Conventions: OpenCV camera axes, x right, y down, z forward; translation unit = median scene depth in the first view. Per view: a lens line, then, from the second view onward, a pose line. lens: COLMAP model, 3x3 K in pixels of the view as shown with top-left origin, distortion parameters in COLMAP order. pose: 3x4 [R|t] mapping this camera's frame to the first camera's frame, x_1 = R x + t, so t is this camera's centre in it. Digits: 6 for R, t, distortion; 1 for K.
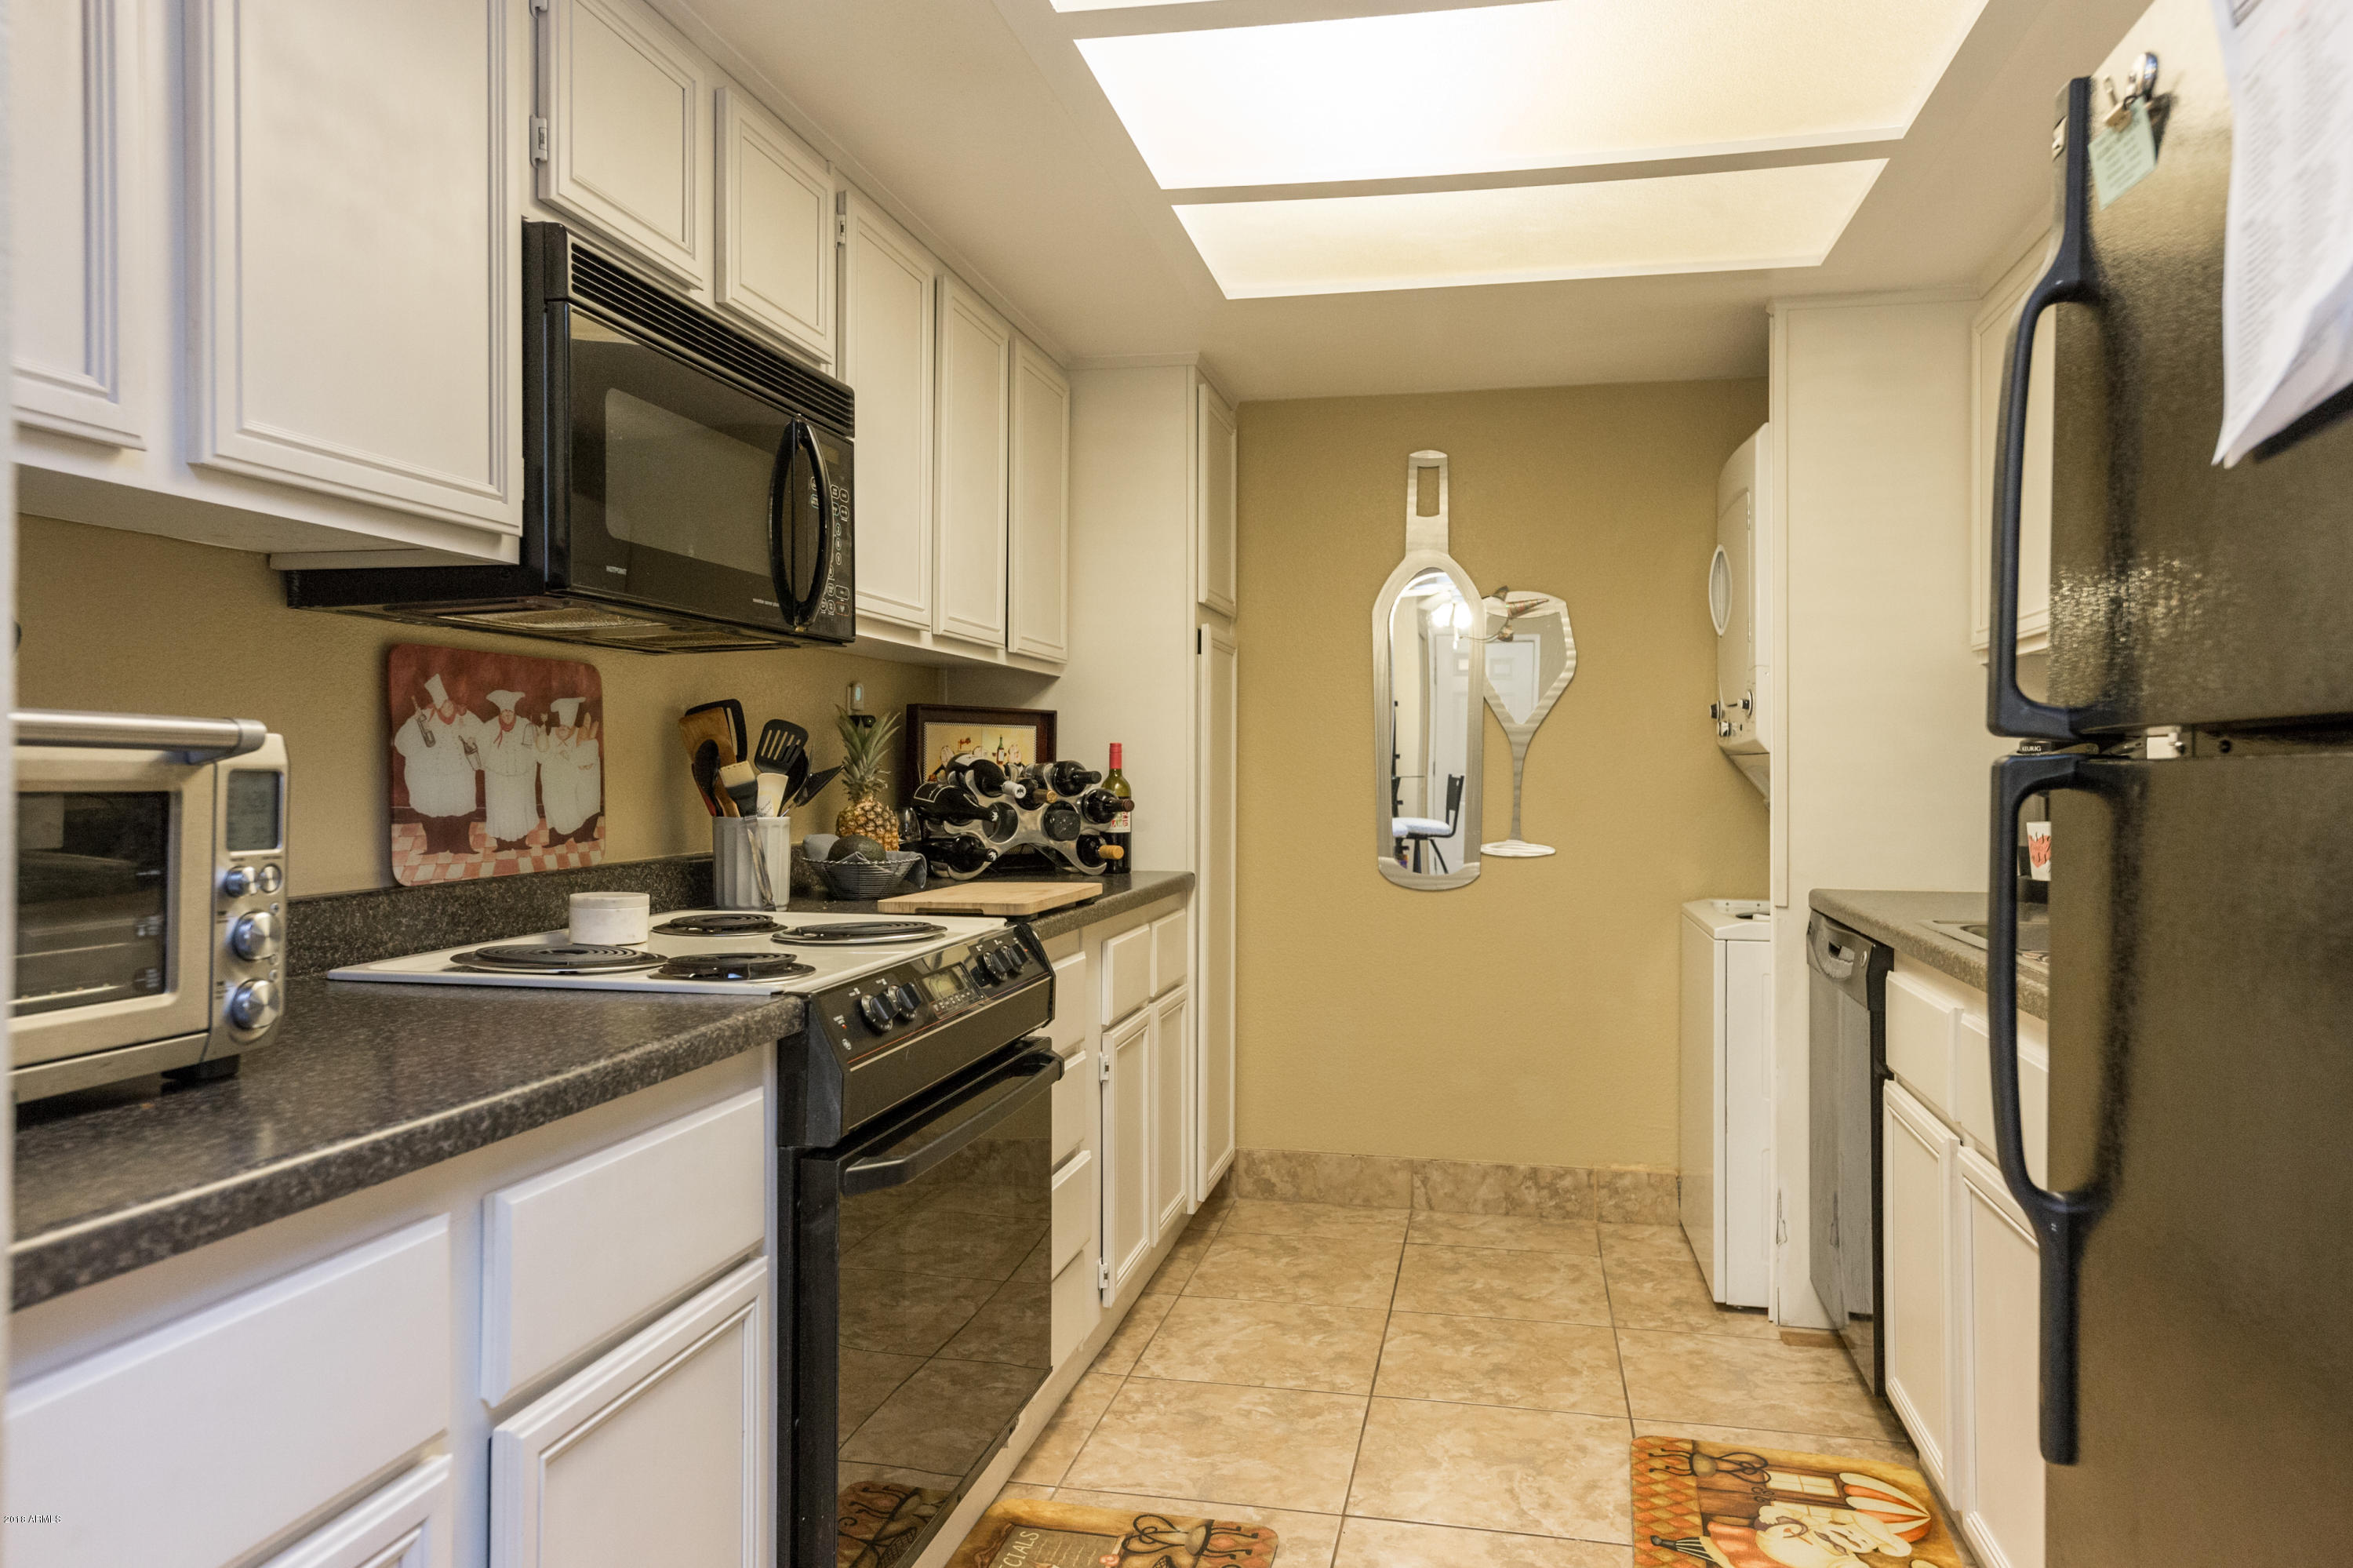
lens RADIAL K [[1507.7, 0, 1176.5], [0, 1507.7, 784.0], [0, 0, 1]] dist [-0.005199, 0.022362]
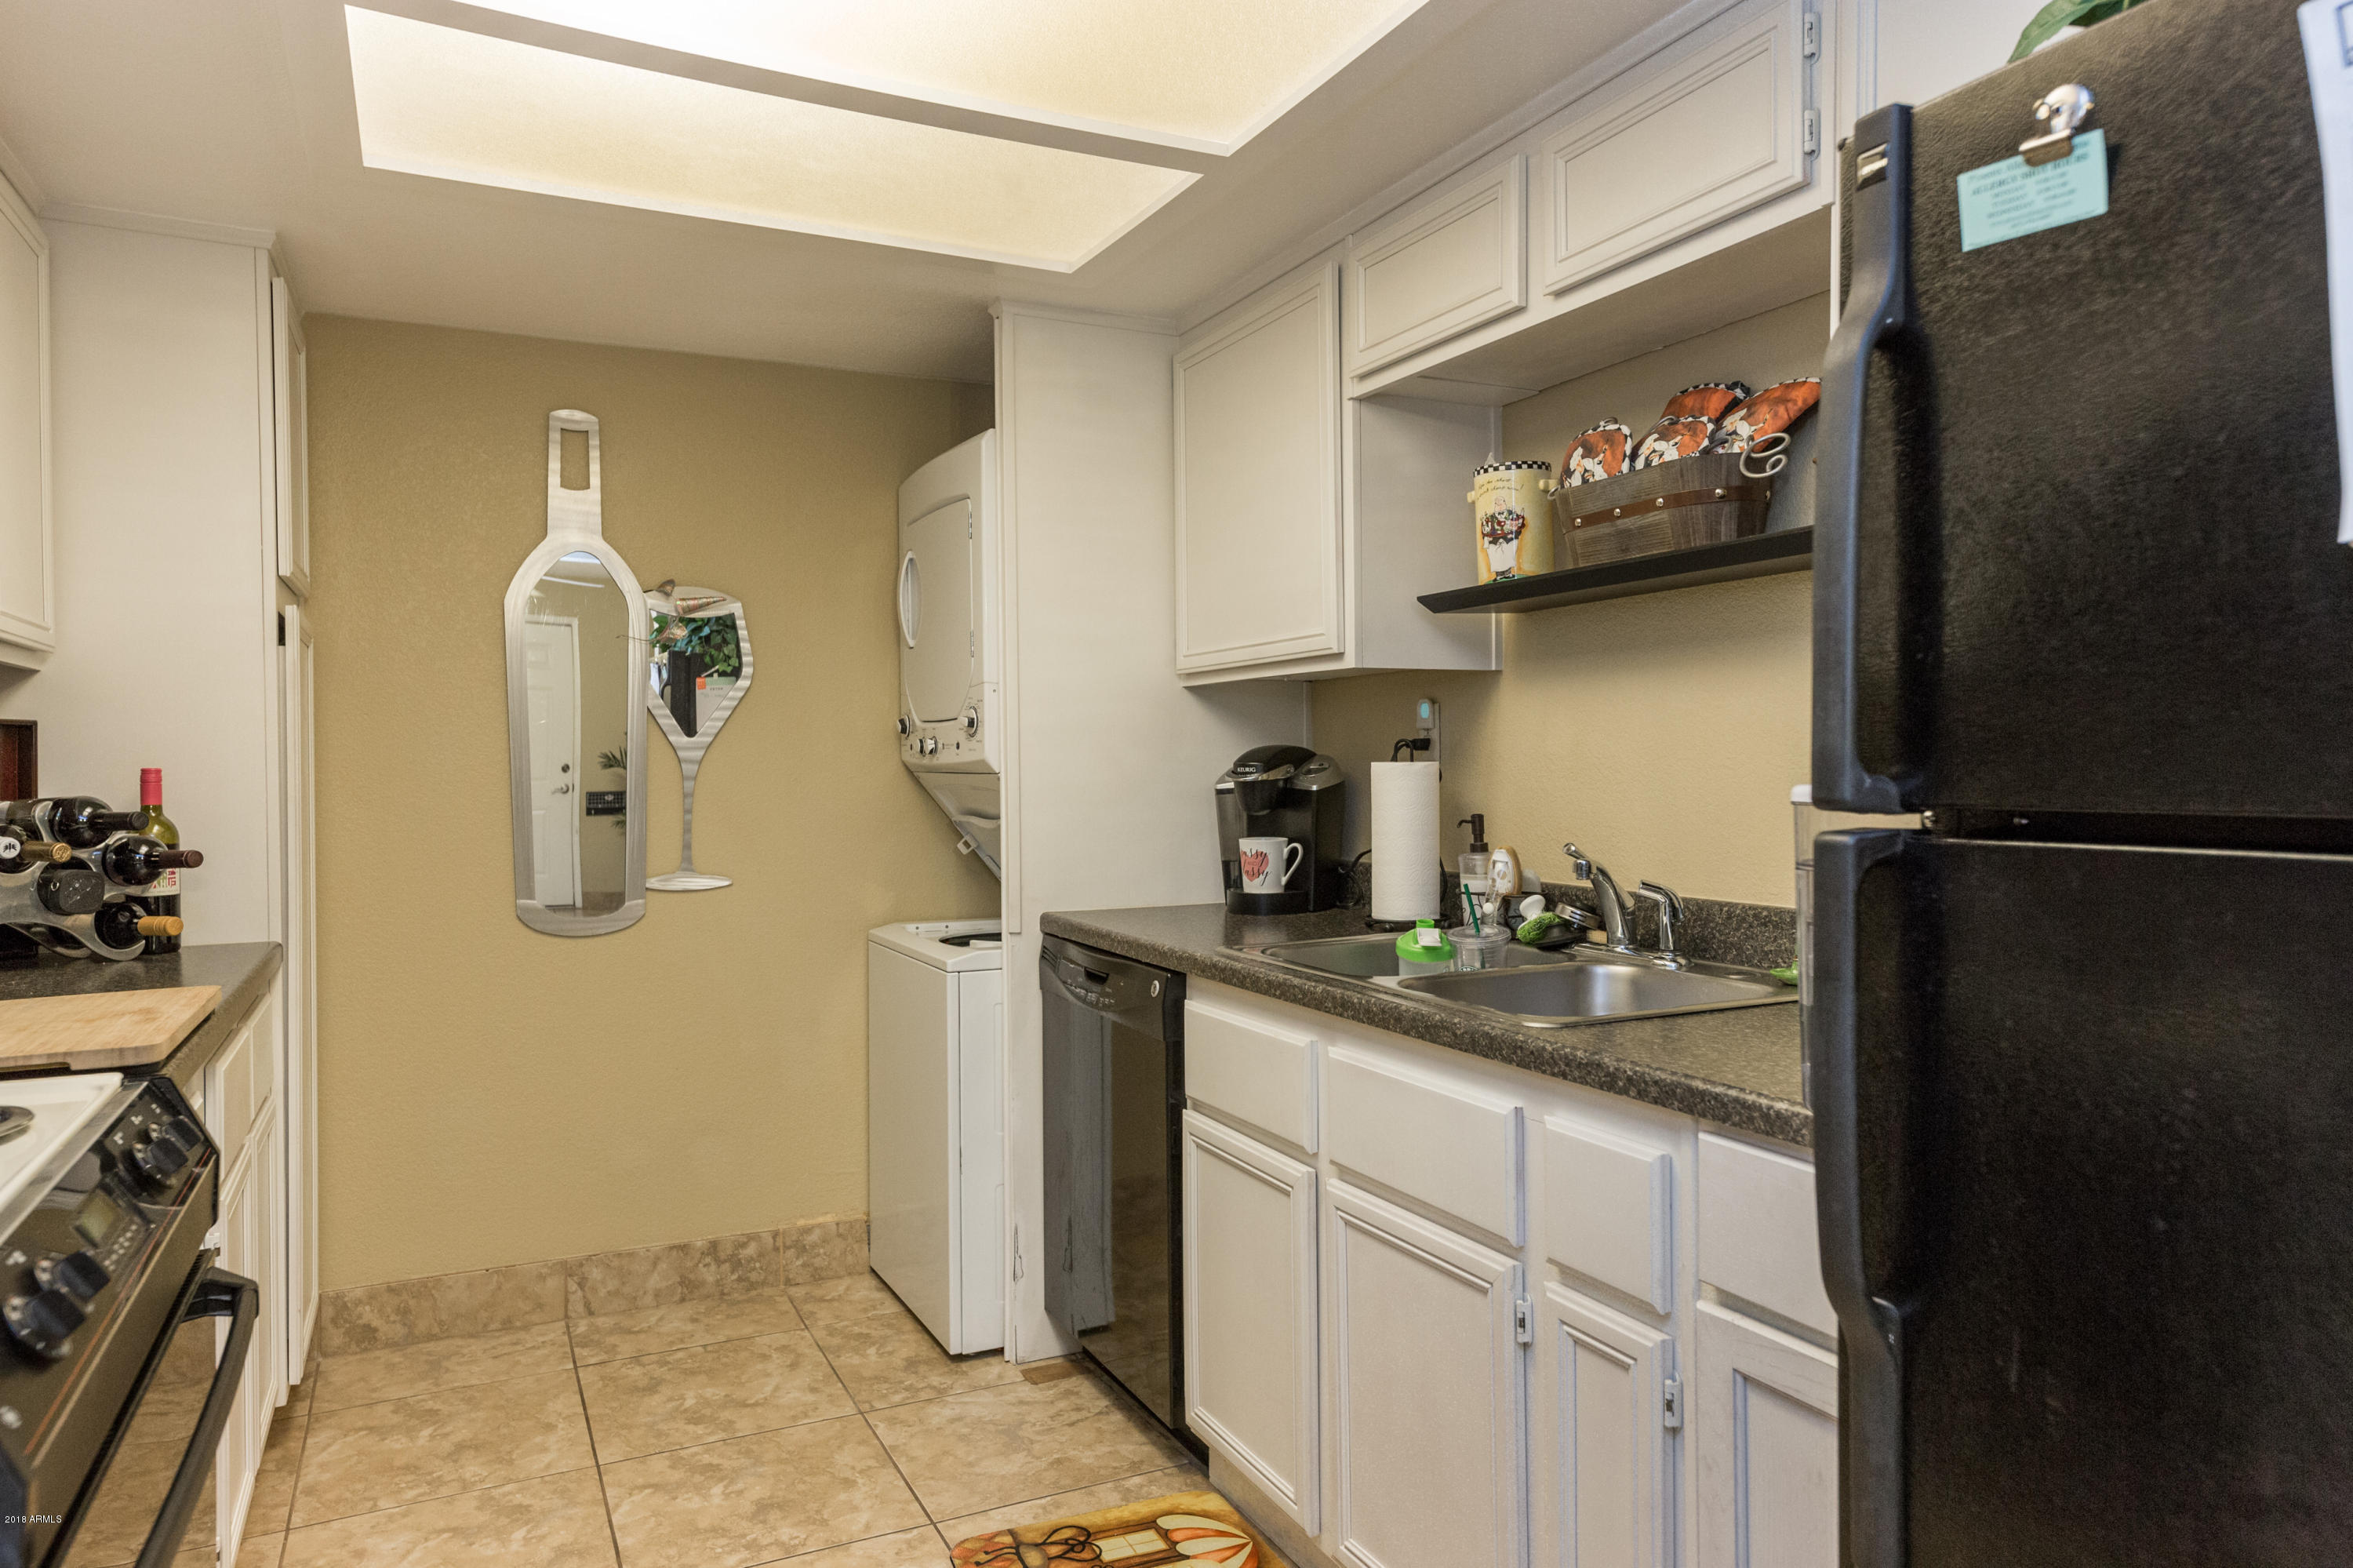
lens RADIAL K [[1507.7, 0, 1176.5], [0, 1507.7, 784.0], [0, 0, 1]] dist [-0.005199, 0.022362]
pose [[0.791507, -0.018101, 0.610892, -0.092605], [0.017094, 0.999826, 0.007477, -0.016805], [-0.610921, 0.004525, 0.791678, 0.151251]]
